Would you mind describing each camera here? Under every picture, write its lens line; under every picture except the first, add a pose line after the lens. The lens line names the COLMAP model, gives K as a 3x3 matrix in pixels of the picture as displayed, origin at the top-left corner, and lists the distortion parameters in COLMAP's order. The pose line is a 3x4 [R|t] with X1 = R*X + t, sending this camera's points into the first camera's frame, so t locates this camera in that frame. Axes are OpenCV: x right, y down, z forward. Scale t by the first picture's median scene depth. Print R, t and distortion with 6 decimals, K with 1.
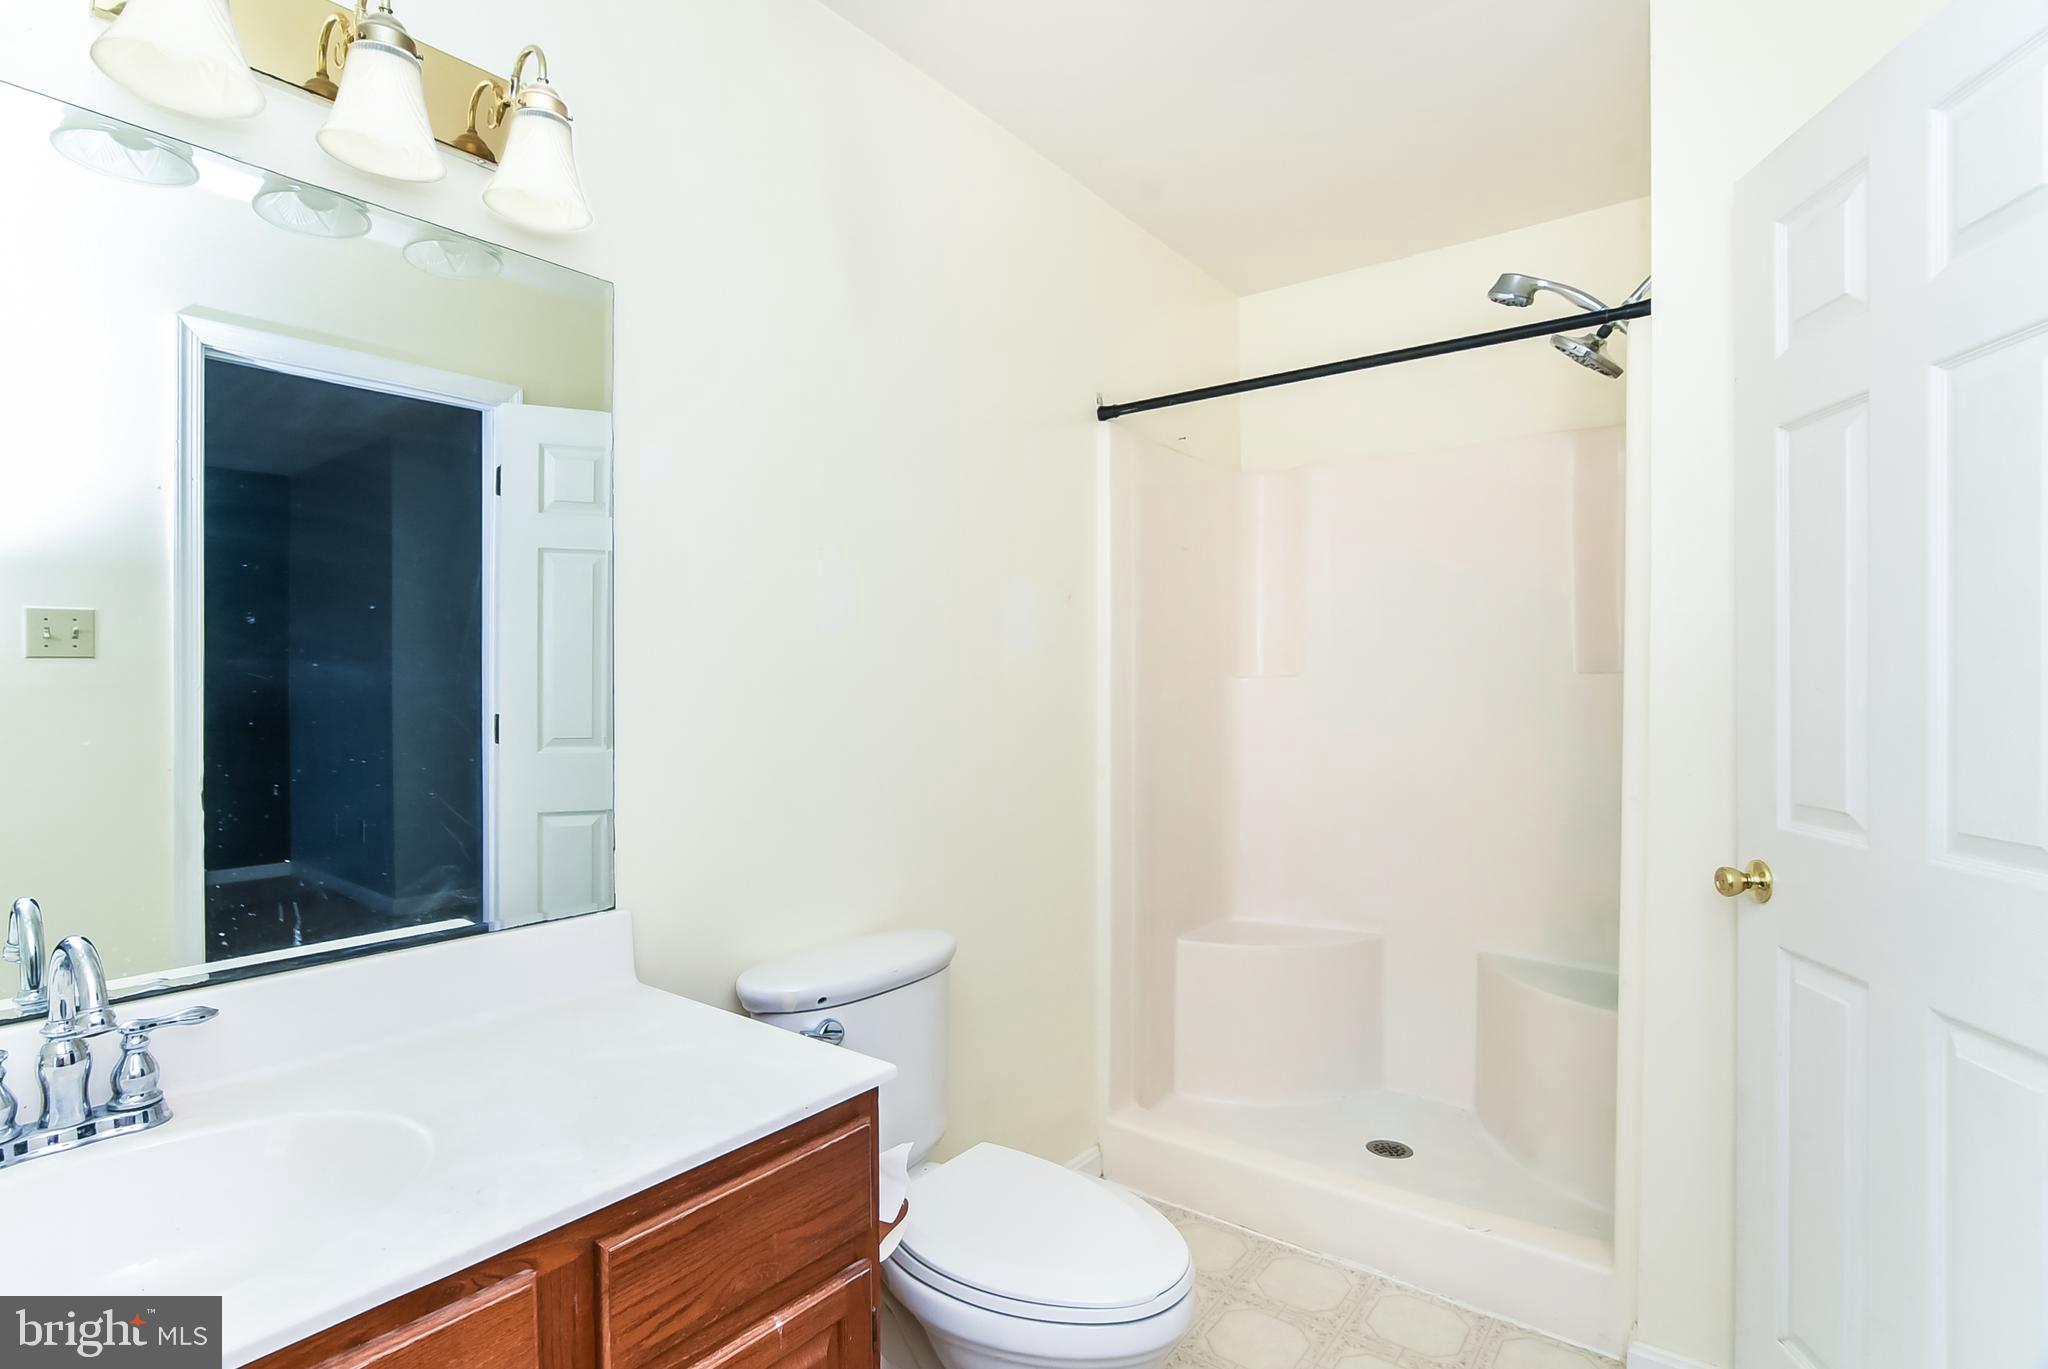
lens RADIAL K [[1002.7, 0, 1018.9], [0, 1002.7, 682.4], [0, 0, 1]] dist [-0.023198, 0.011231]
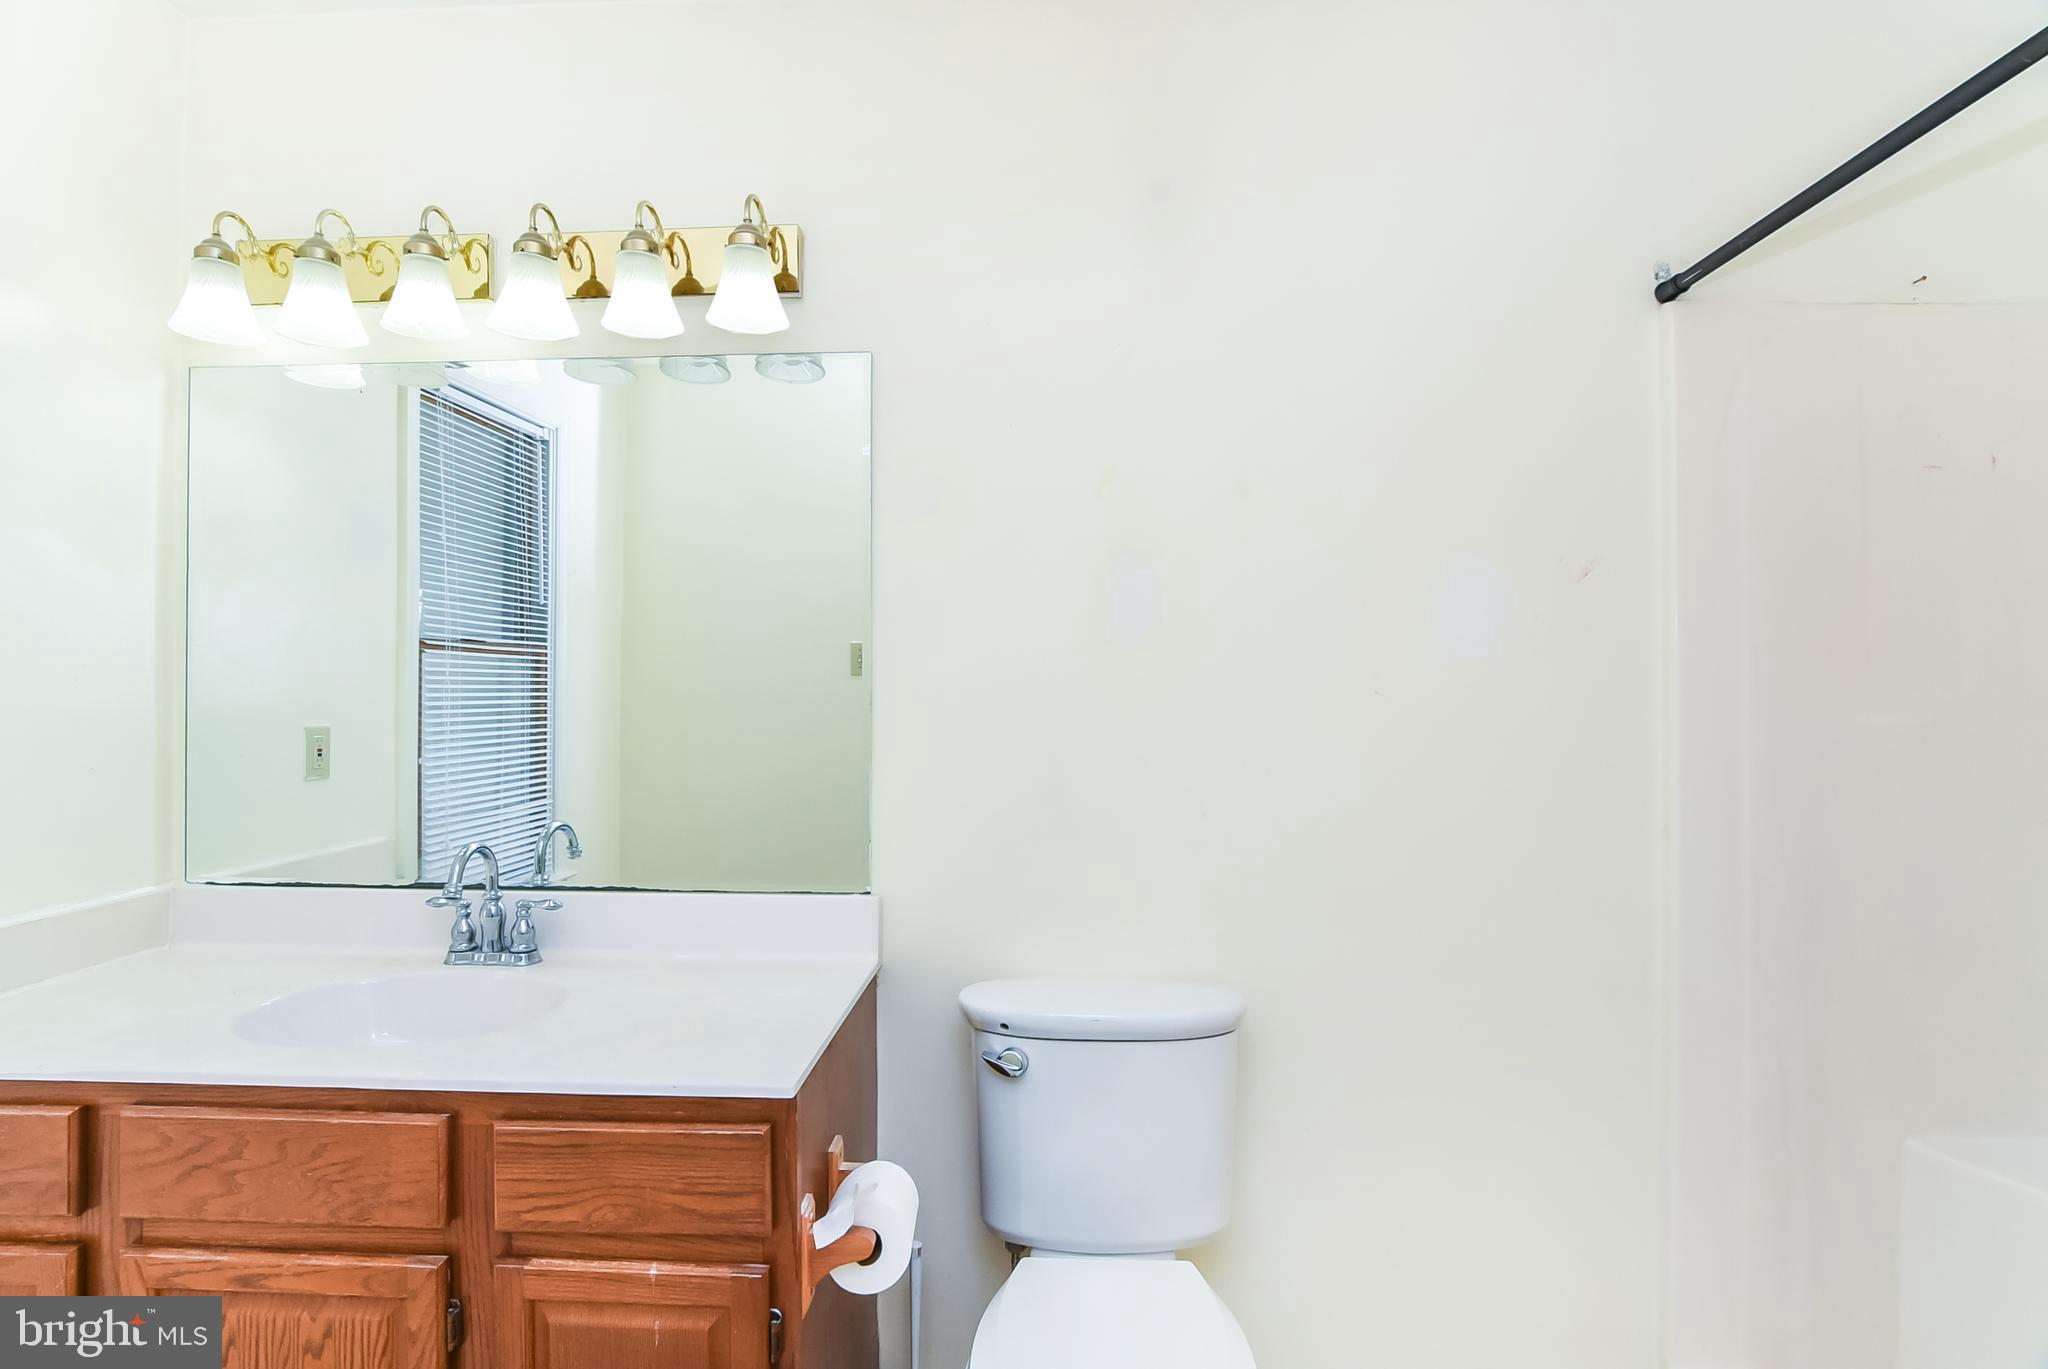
lens RADIAL K [[1002.7, 0, 1018.9], [0, 1002.7, 682.4], [0, 0, 1]] dist [-0.023198, 0.011231]
pose [[0.574360, -0.008311, -0.818561, 0.922680], [-0.002048, 0.999931, -0.011589, -0.004276], [0.818600, 0.008333, 0.574303, 0.695899]]
